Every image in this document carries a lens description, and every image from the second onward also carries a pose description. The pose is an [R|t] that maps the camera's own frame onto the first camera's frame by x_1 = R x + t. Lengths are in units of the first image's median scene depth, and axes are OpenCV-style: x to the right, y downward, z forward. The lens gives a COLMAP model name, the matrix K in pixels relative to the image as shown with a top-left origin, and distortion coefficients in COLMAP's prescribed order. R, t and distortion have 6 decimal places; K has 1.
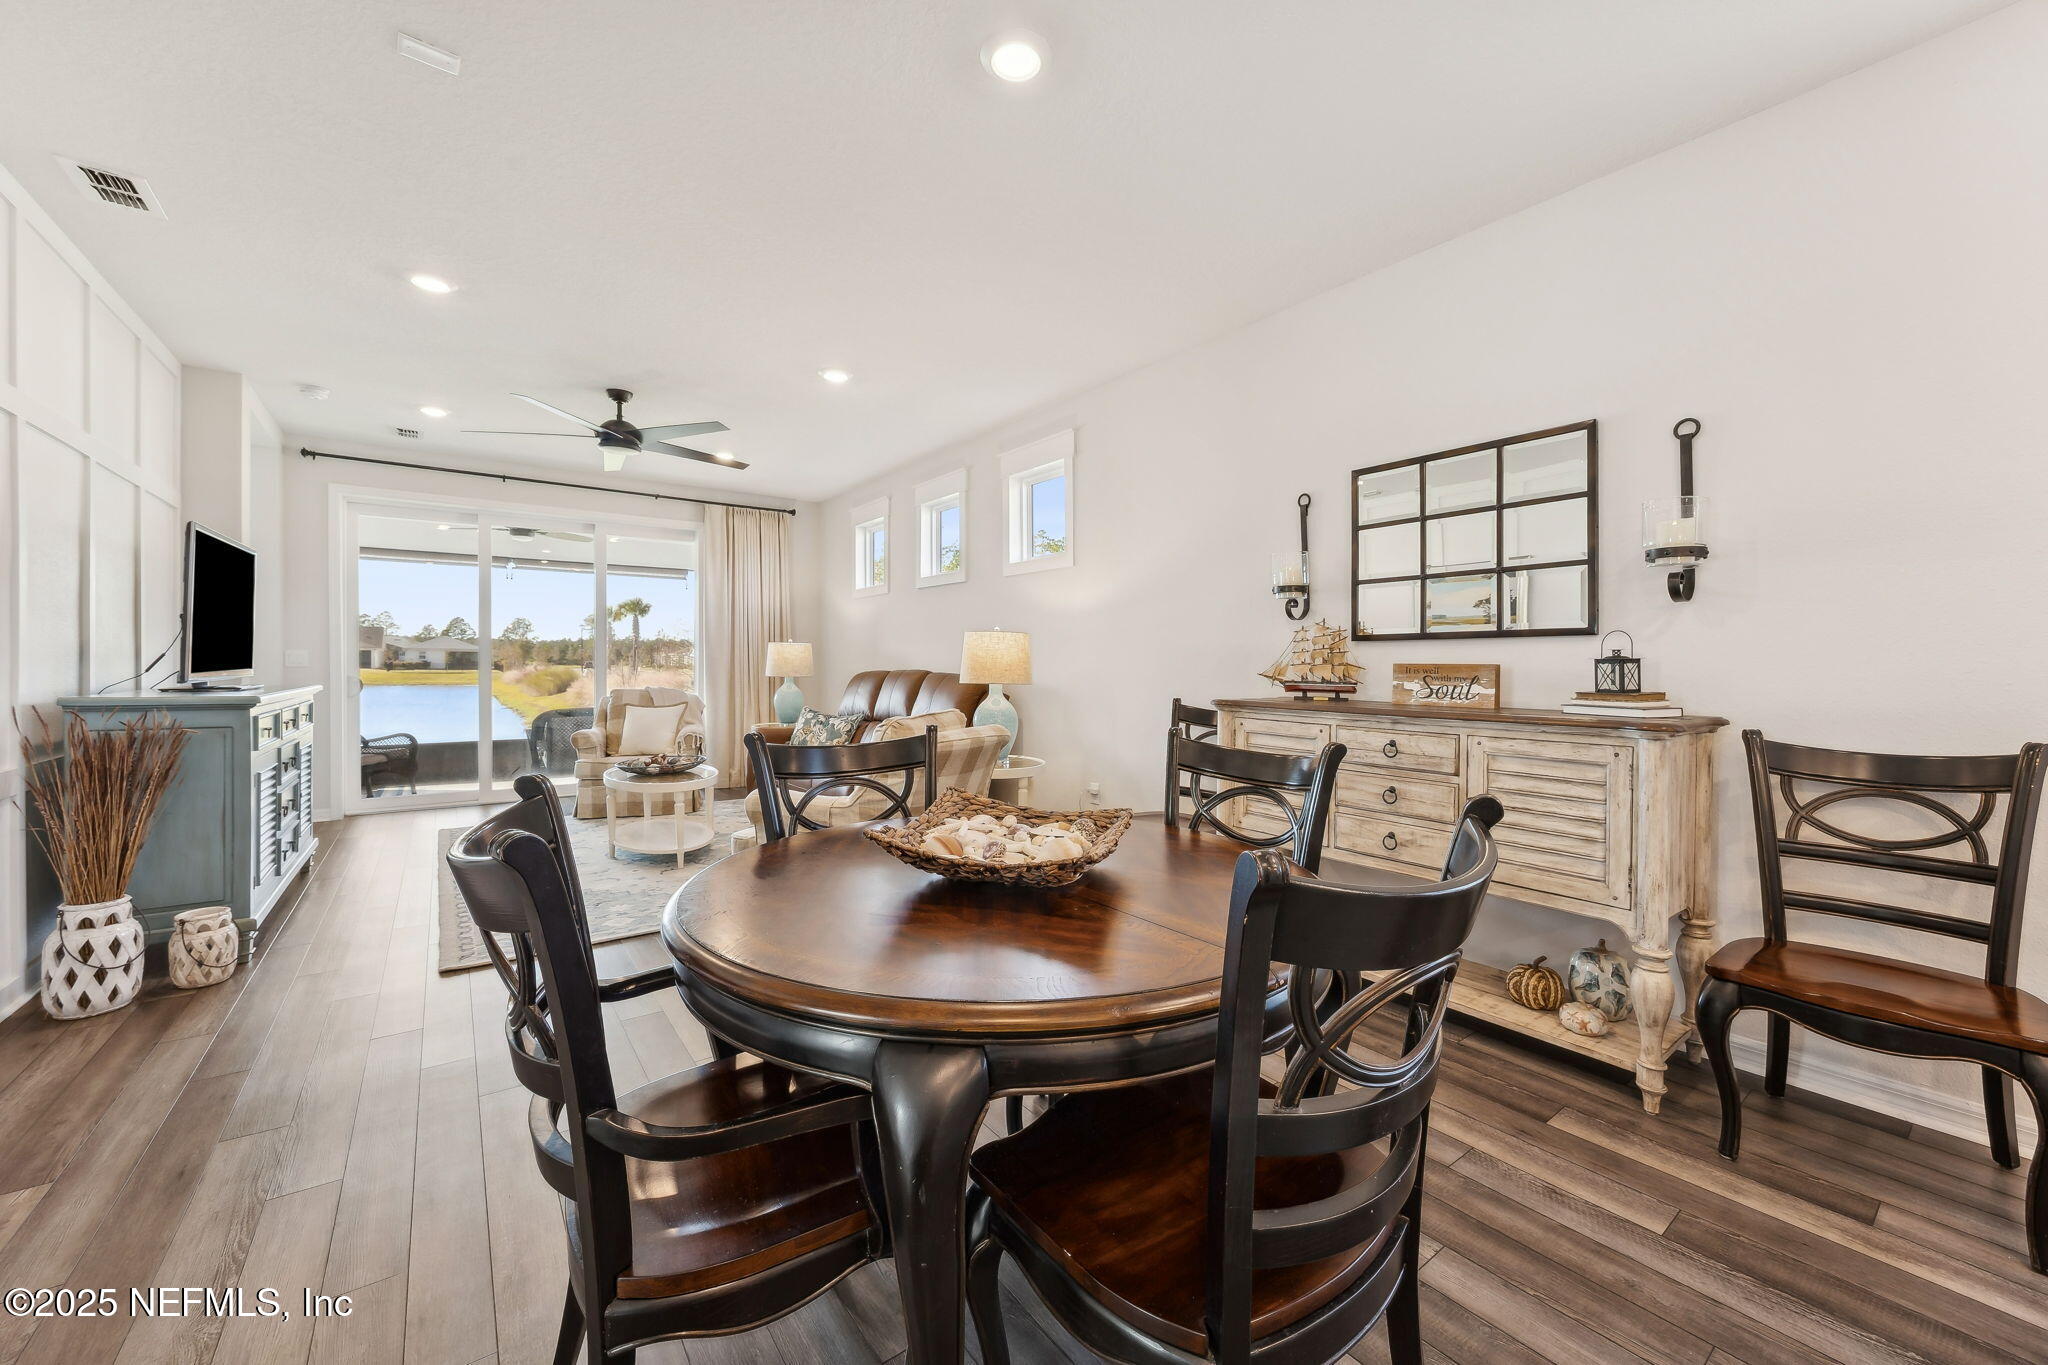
lens RADIAL K [[783.0, 0, 1024.7], [0, 783.0, 675.8], [0, 0, 1]] dist [0.003254, -0.000216]
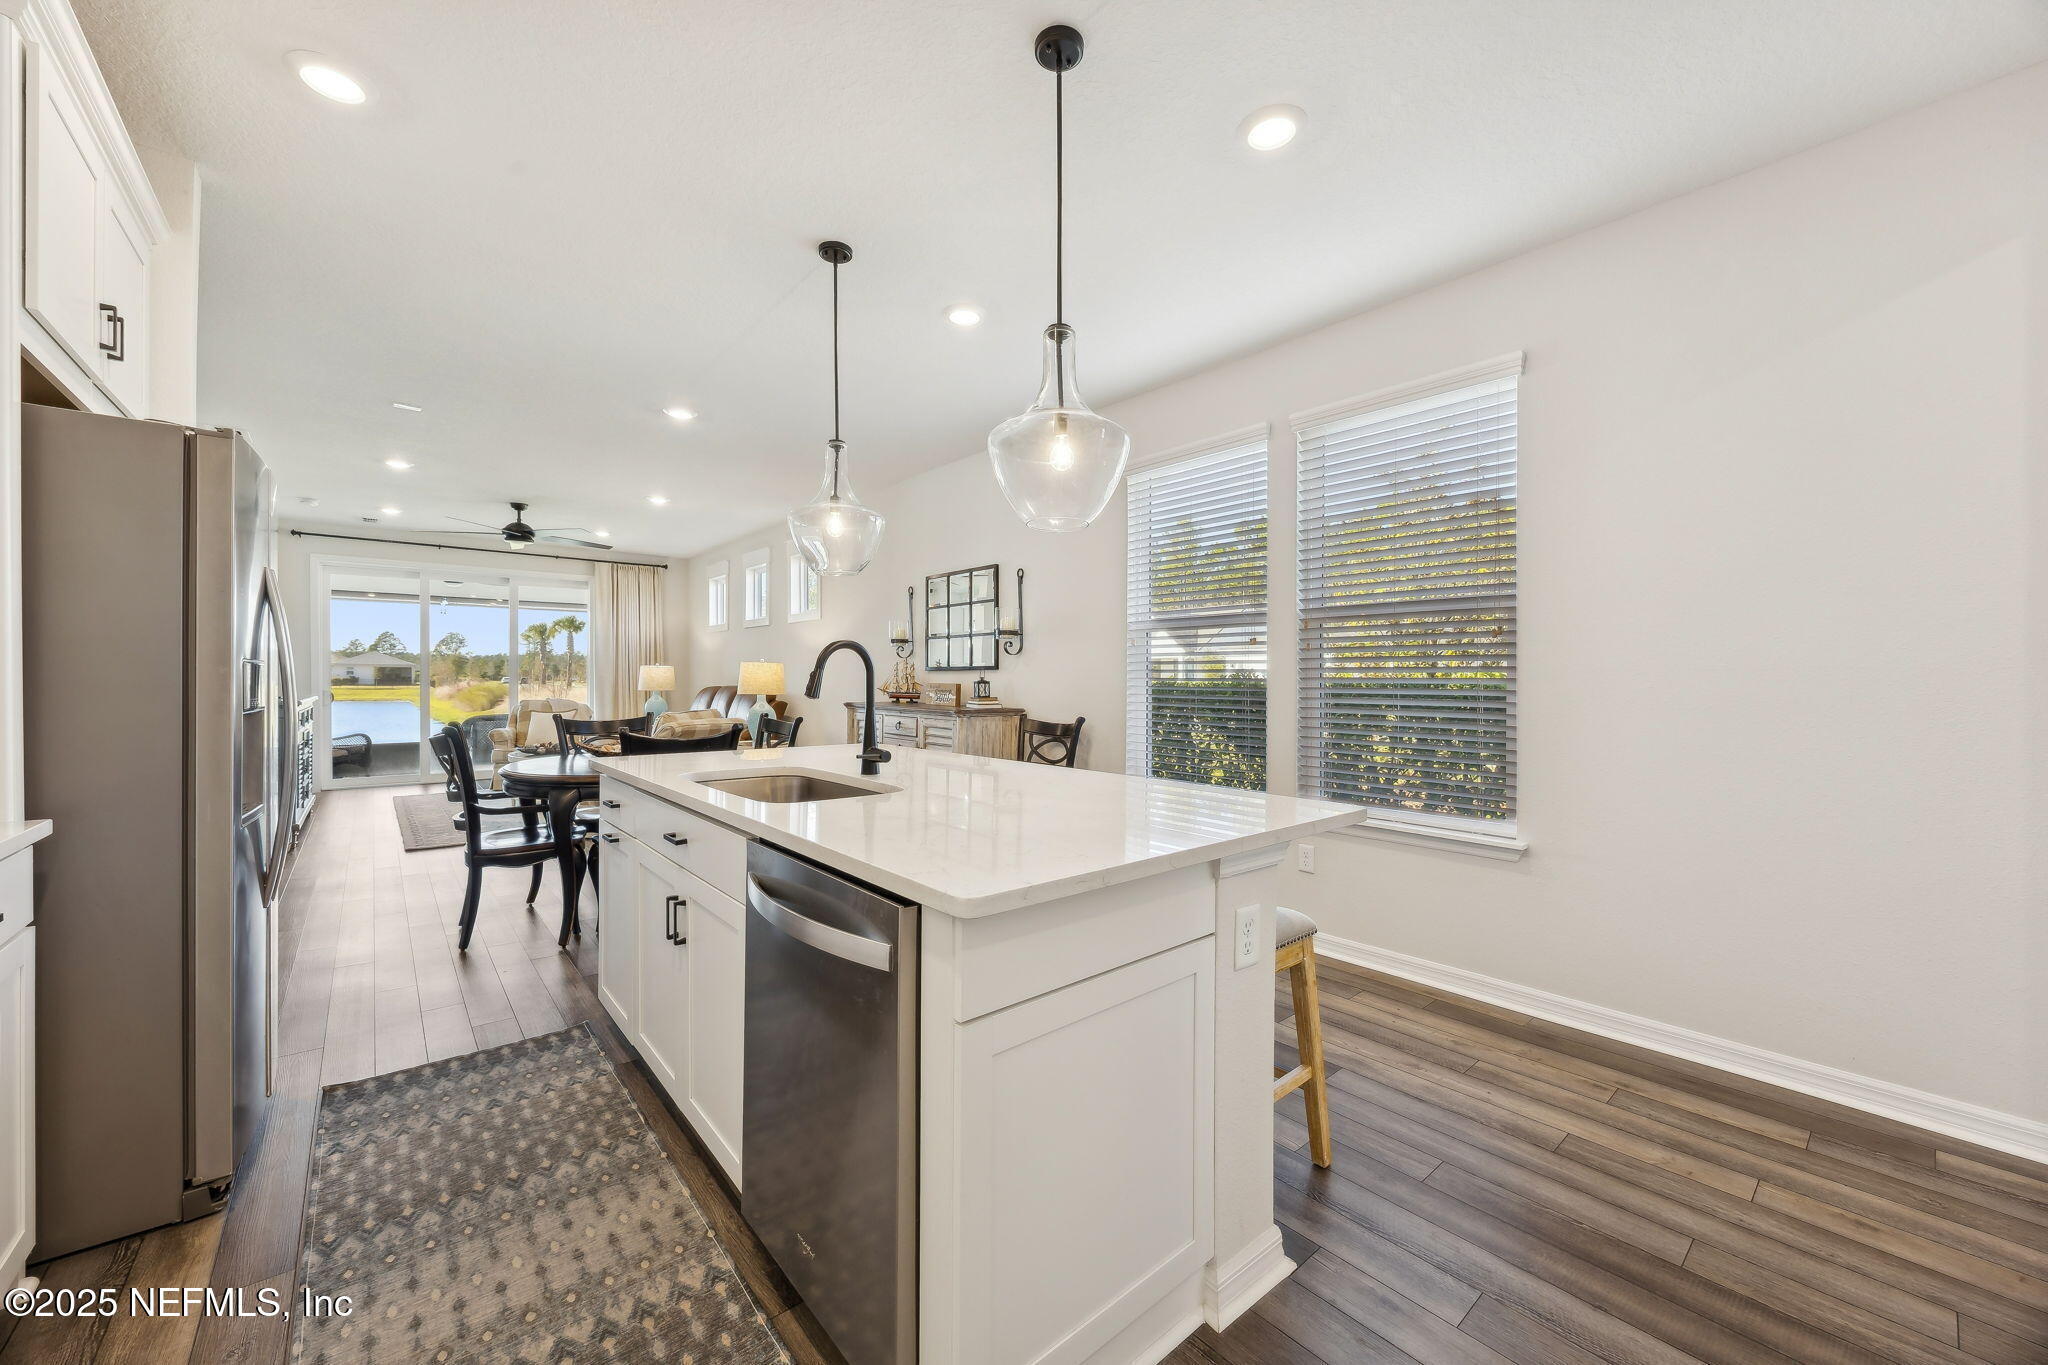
lens RADIAL K [[783.0, 0, 1014.1], [0, 783.0, 692.6], [0, 0, 1]] dist [0.003254, -0.000216]
pose [[0.998788, -0.001999, 0.049183, 0.260393], [0.001869, 0.999995, 0.002687, 0.001341], [-0.049188, -0.002592, 0.998786, -0.402531]]
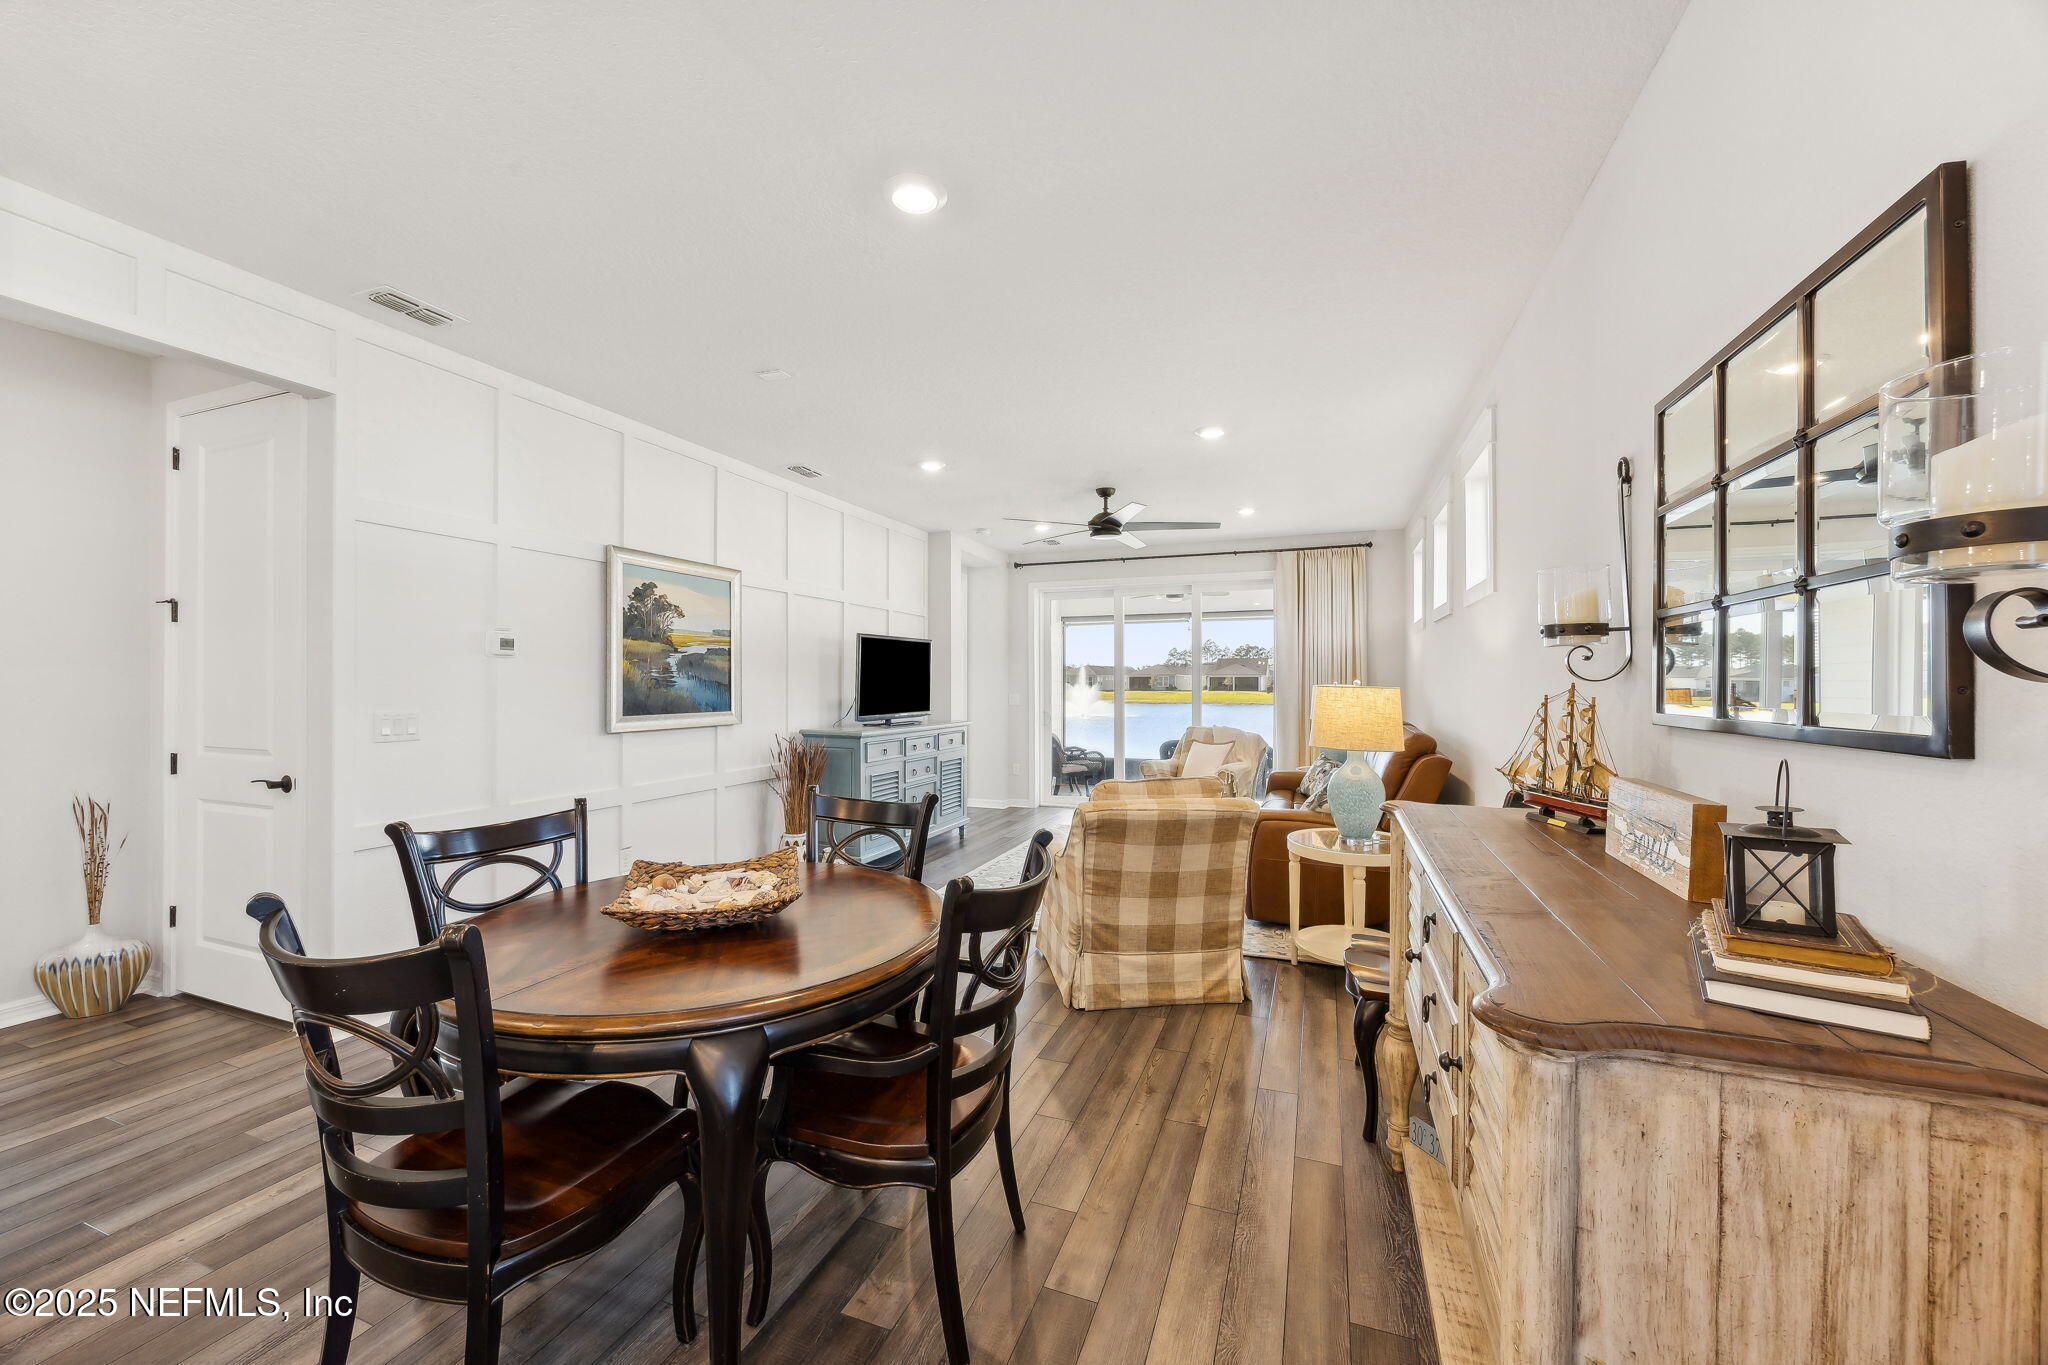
lens RADIAL K [[783.0, 0, 1025.7], [0, 783.0, 683.5], [0, 0, 1]] dist [0.003254, -0.000216]
pose [[0.539143, -0.006267, -0.842191, 0.310840], [-0.009151, 0.999870, -0.013298, -0.030284], [0.842164, 0.014876, 0.539016, 0.172580]]
